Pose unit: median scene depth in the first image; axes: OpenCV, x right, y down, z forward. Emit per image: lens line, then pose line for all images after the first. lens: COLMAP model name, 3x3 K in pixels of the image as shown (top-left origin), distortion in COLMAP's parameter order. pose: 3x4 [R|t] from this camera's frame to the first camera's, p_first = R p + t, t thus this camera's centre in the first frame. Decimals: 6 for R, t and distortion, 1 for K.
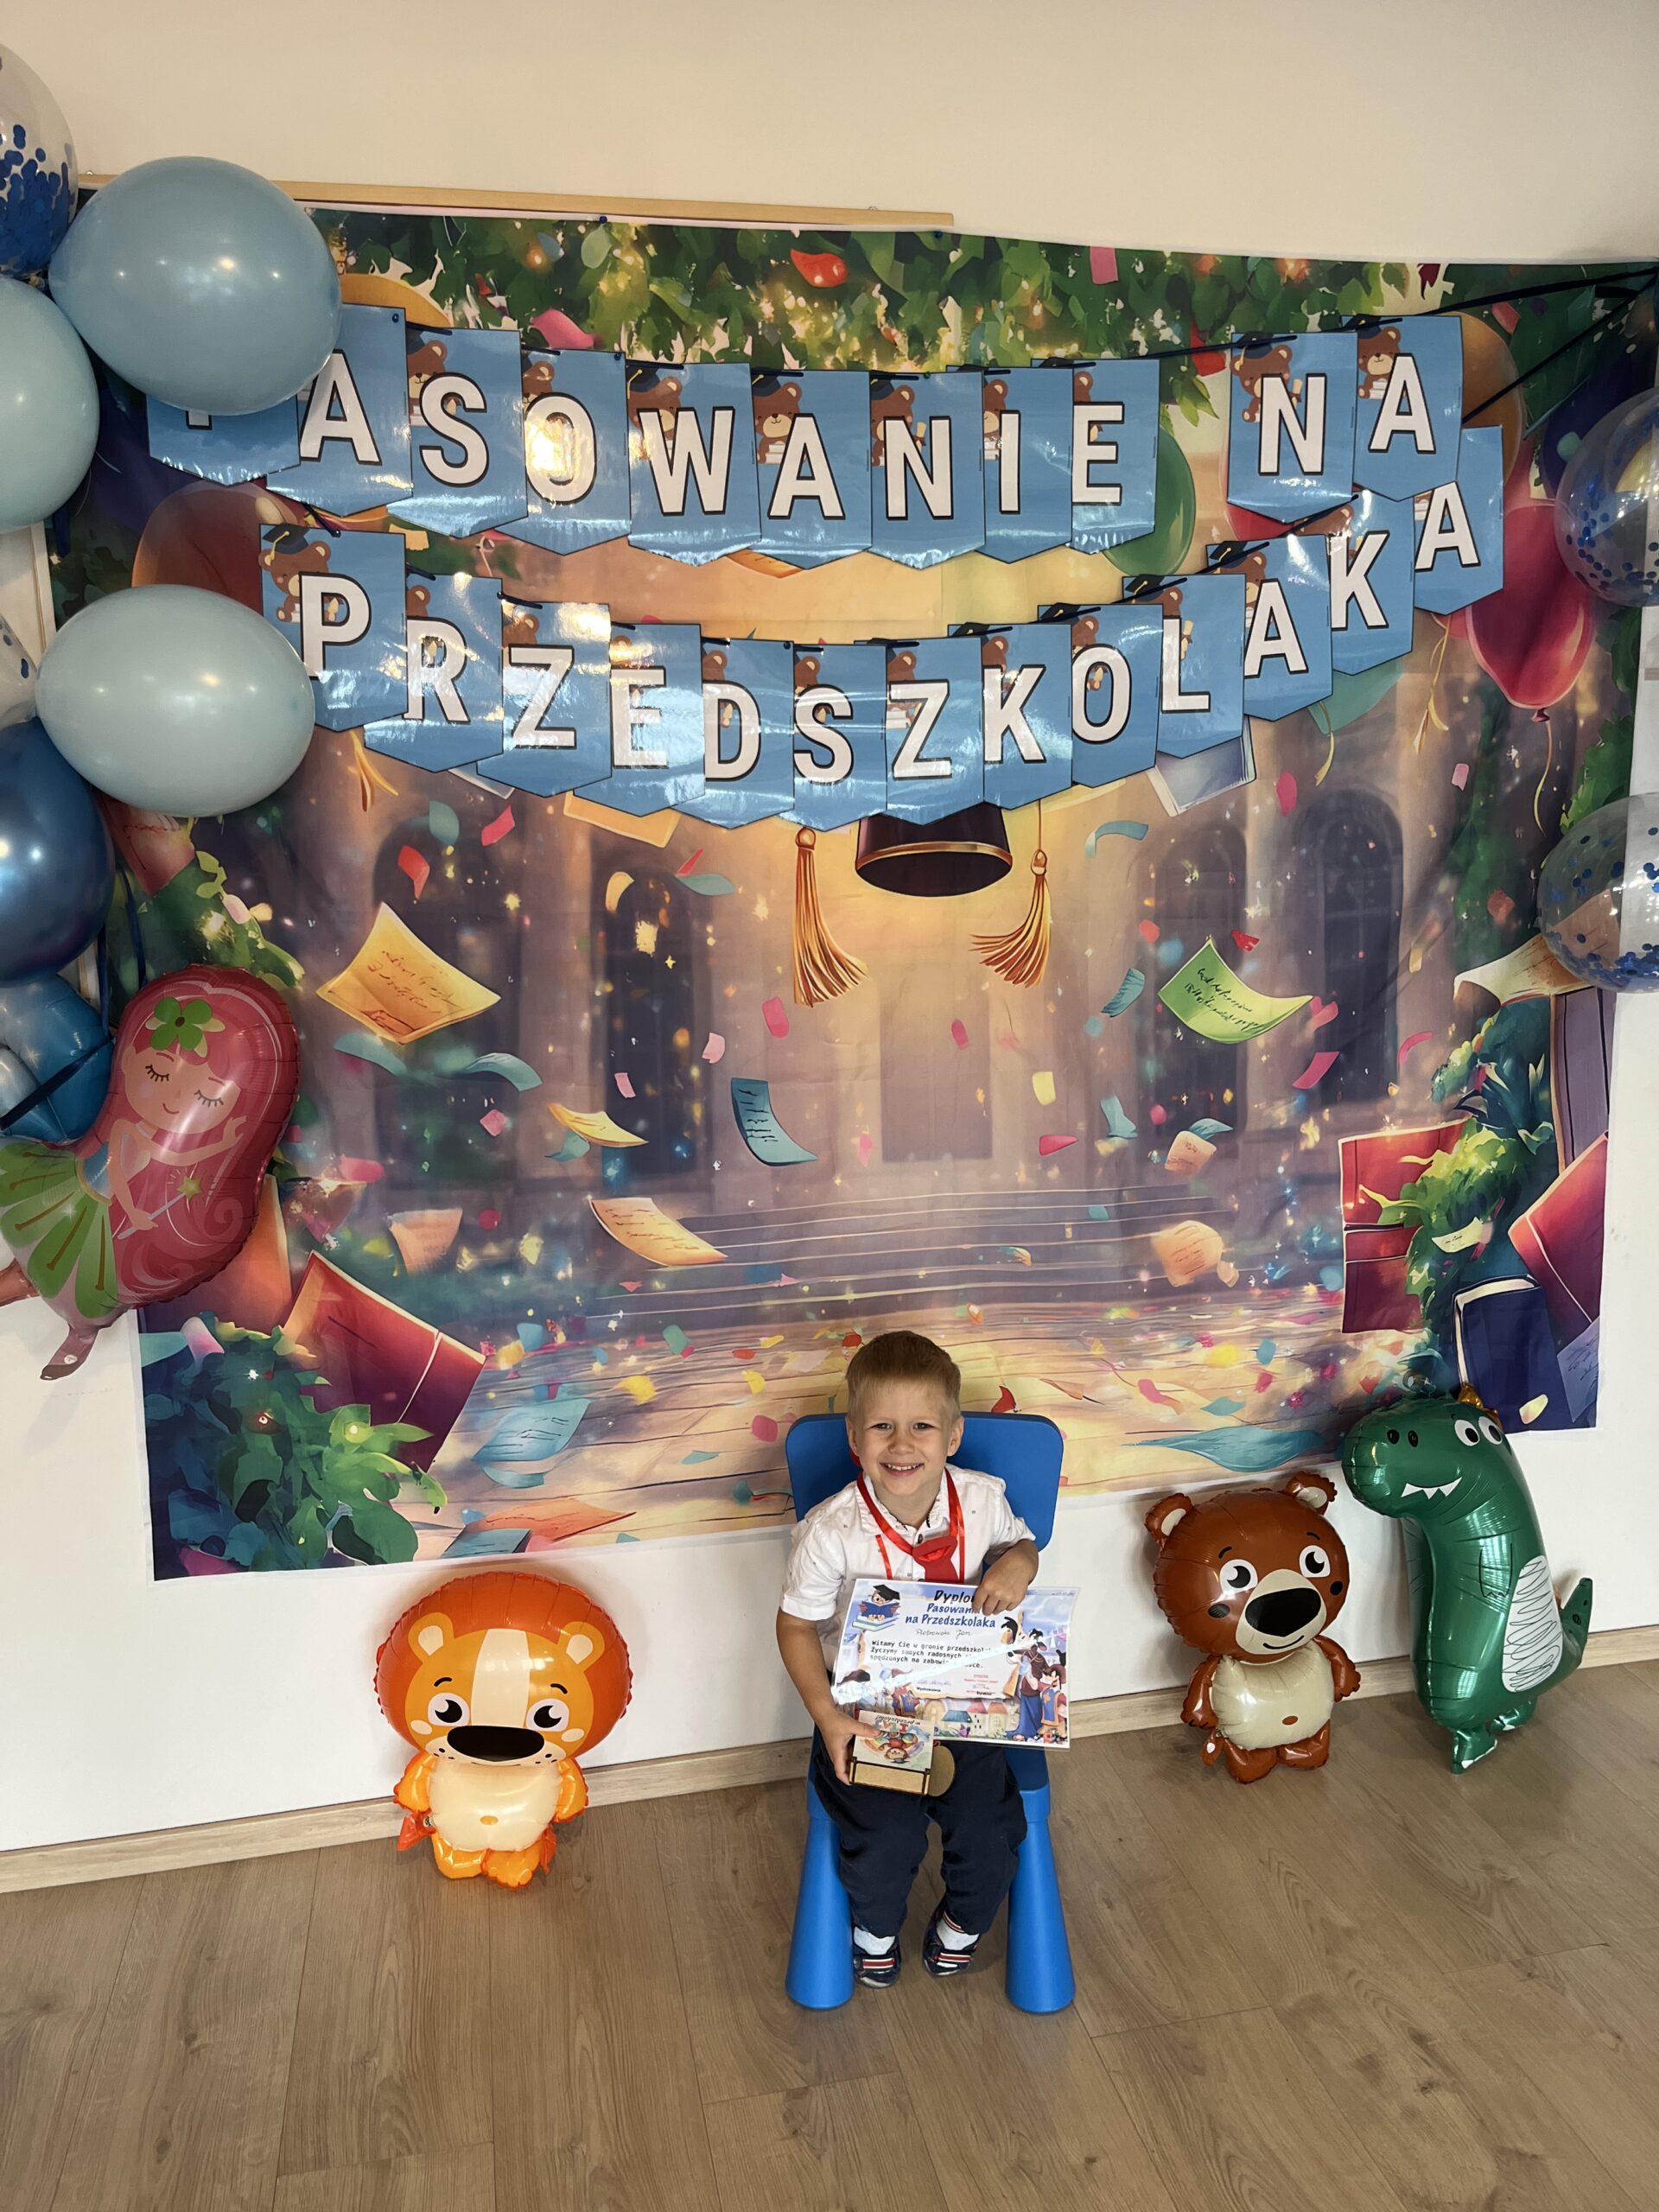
lens RADIAL K [[1661.0, 0, 819.0], [0, 1661.0, 1123.7], [0, 0, 1]] dist [0.053900, -0.080434]
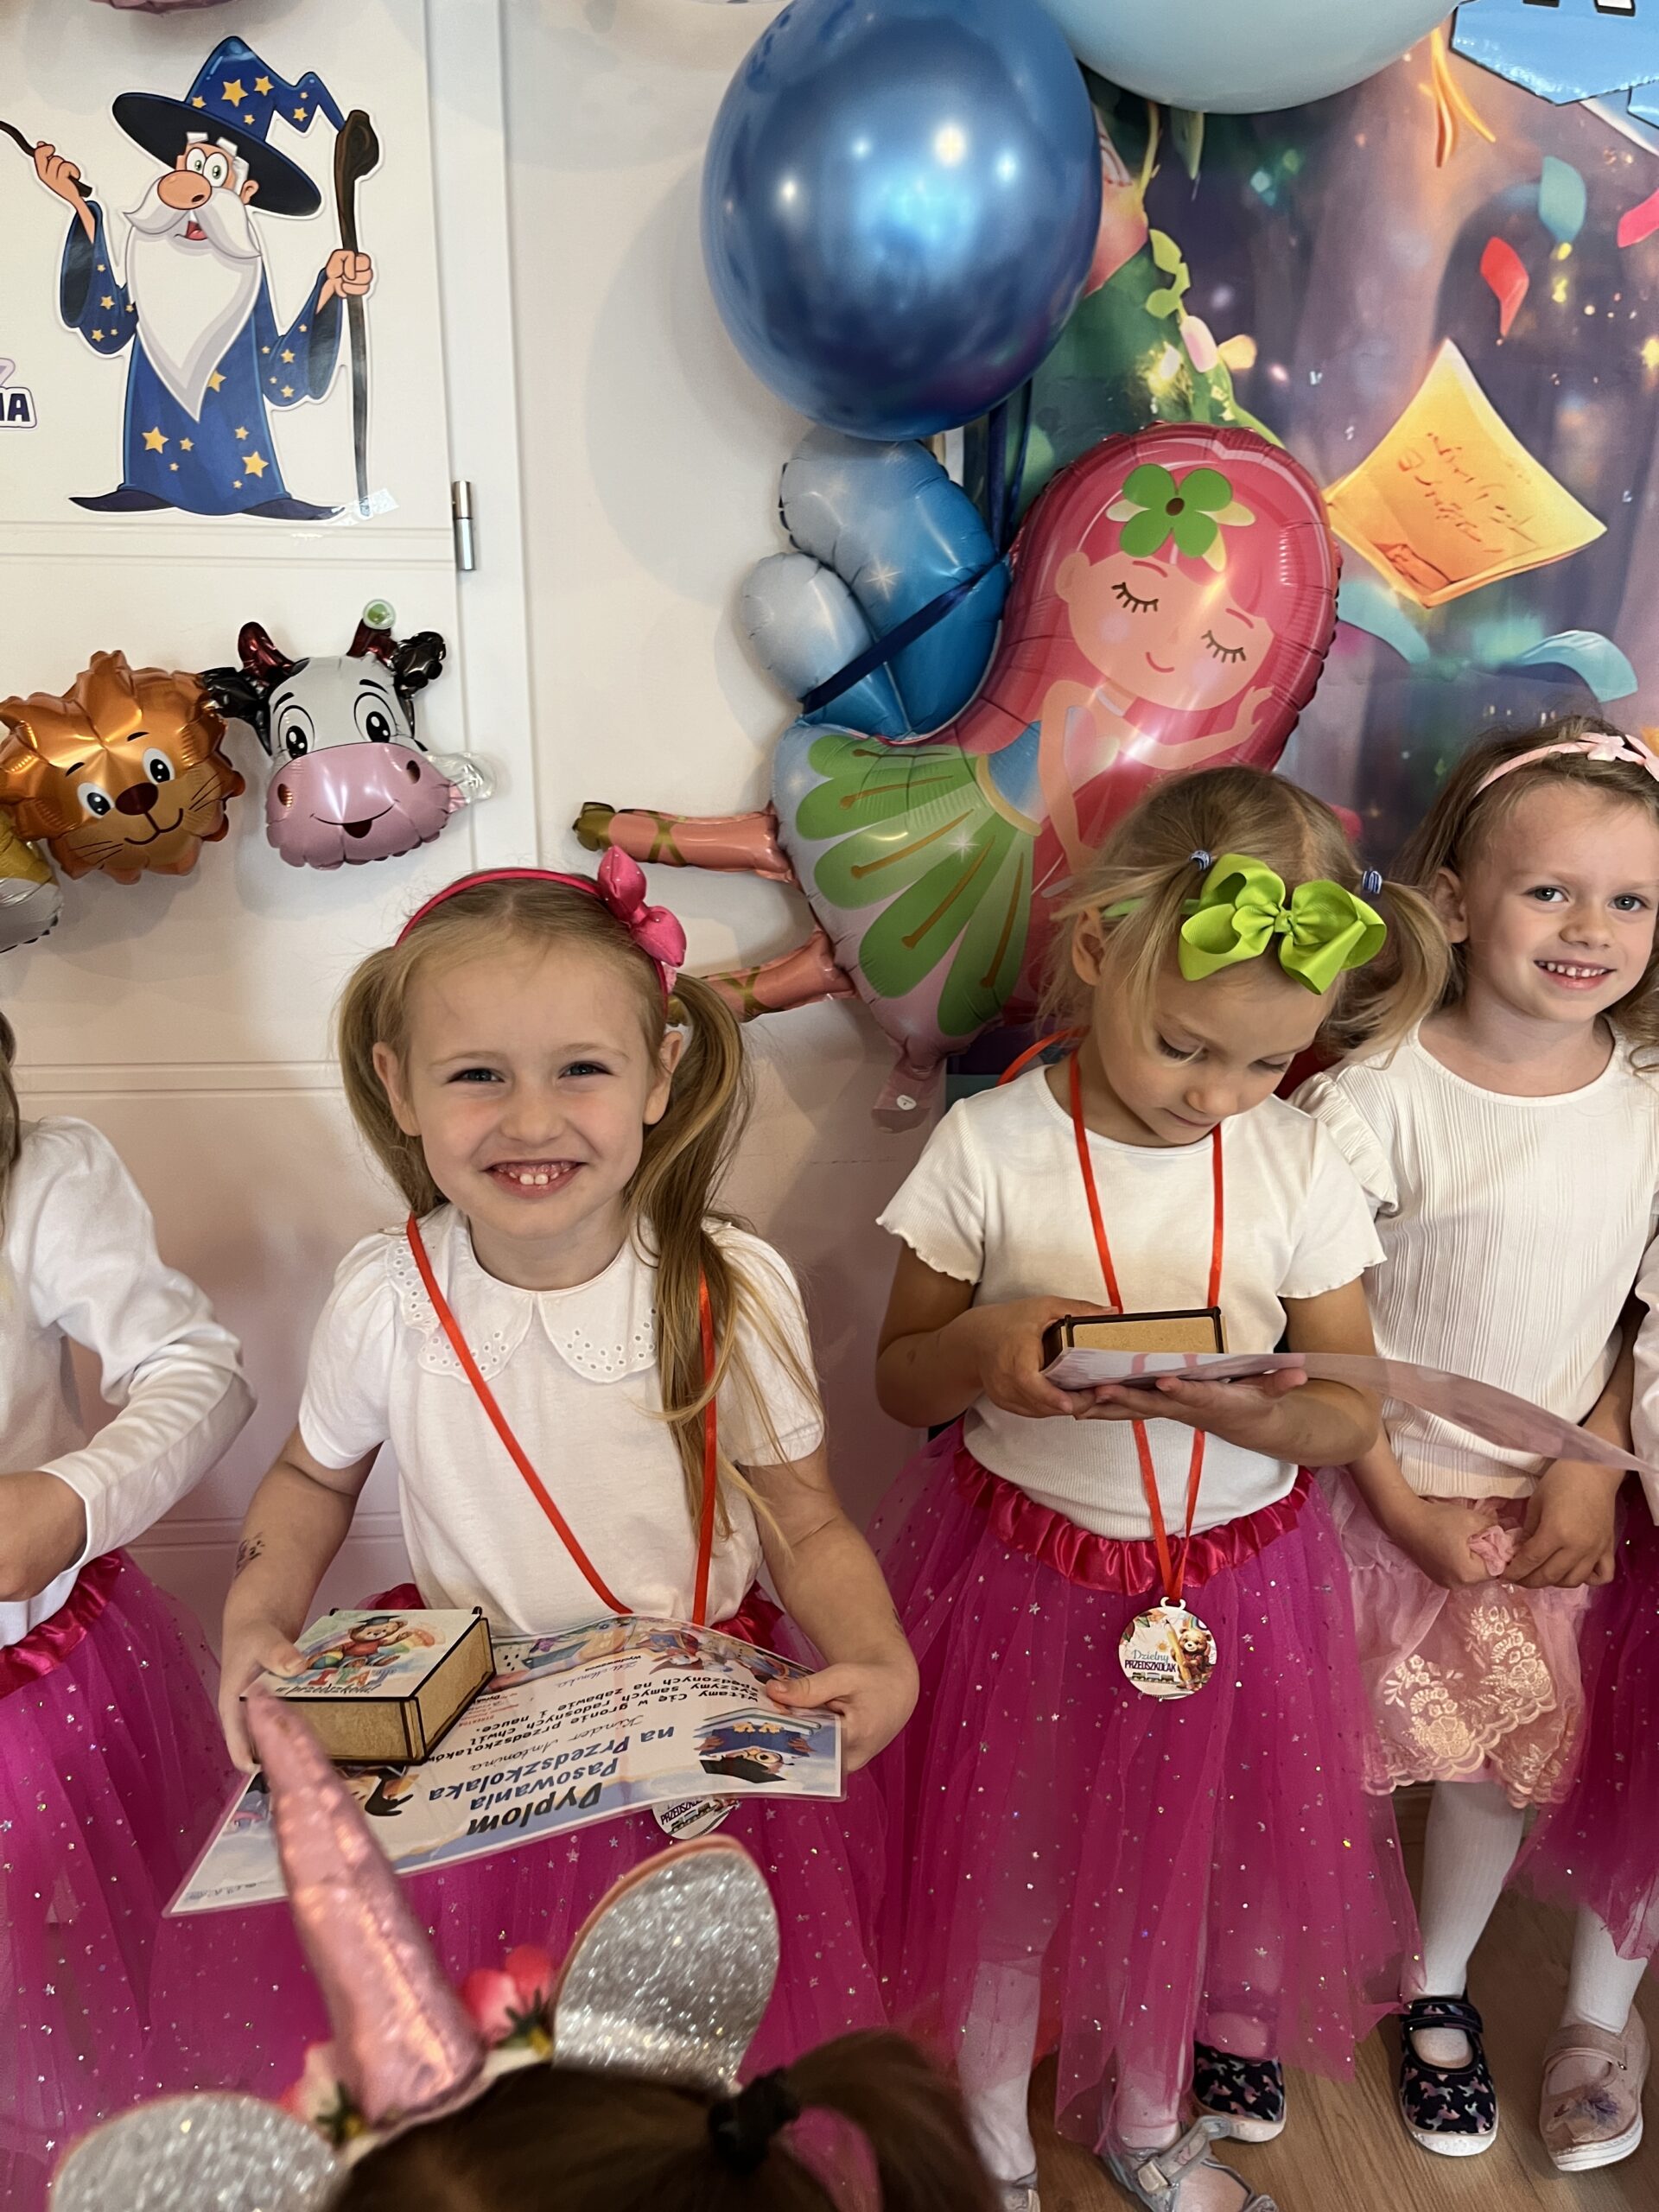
lens RADIAL K [[1661.0, 0, 828.6], [0, 1661.0, 1105.8], [0, 0, 1]] dist [0.053900, -0.080434]
pose [[0.992860, 0.055175, -0.105757, -0.372442], [-0.046509, 0.995486, 0.082727, 0.083855], [0.109844, -0.077218, 0.990945, 0.370096]]
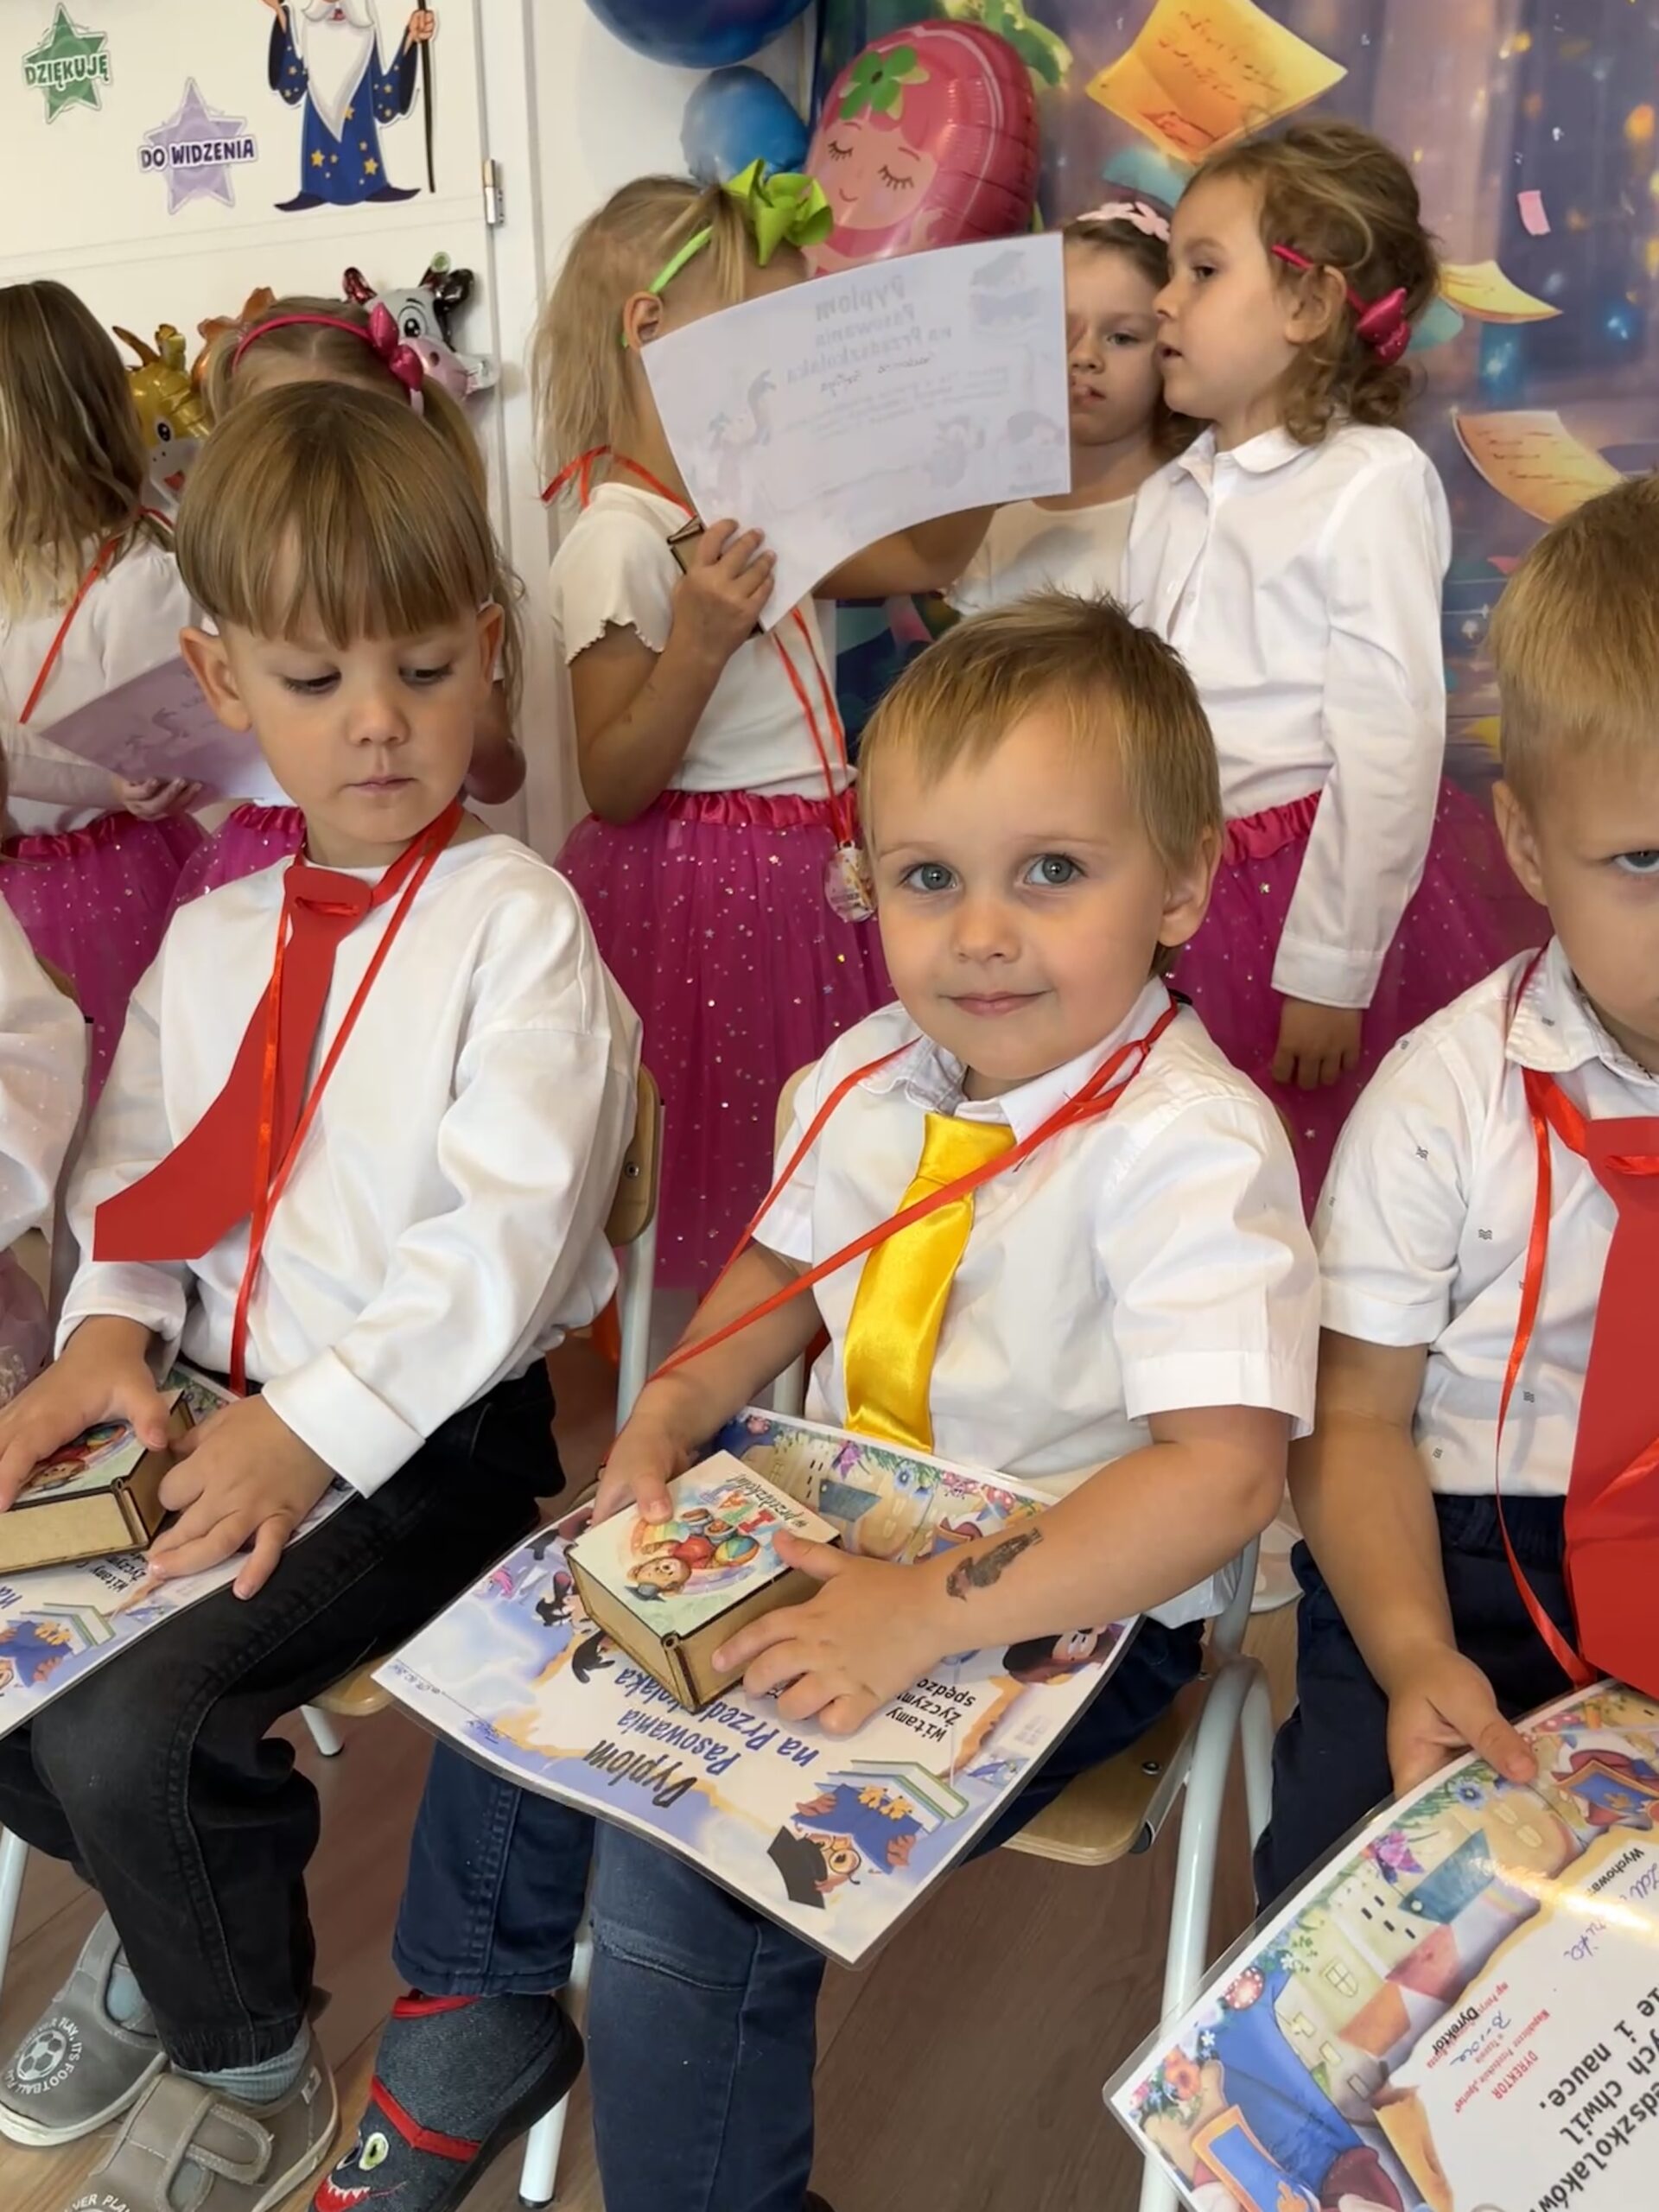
lens RADIAL K [[1857.6, 0, 835.4], [0, 1857.6, 1132.6], [0, 0, 1]] dist [0.092559, -0.131495]
pose [[0.831607, 0.130800, -0.539742, 0.091086], [-0.108115, 0.991404, 0.073677, 0.291871], [0.544739, -0.002916, 0.838600, 0.263468]]
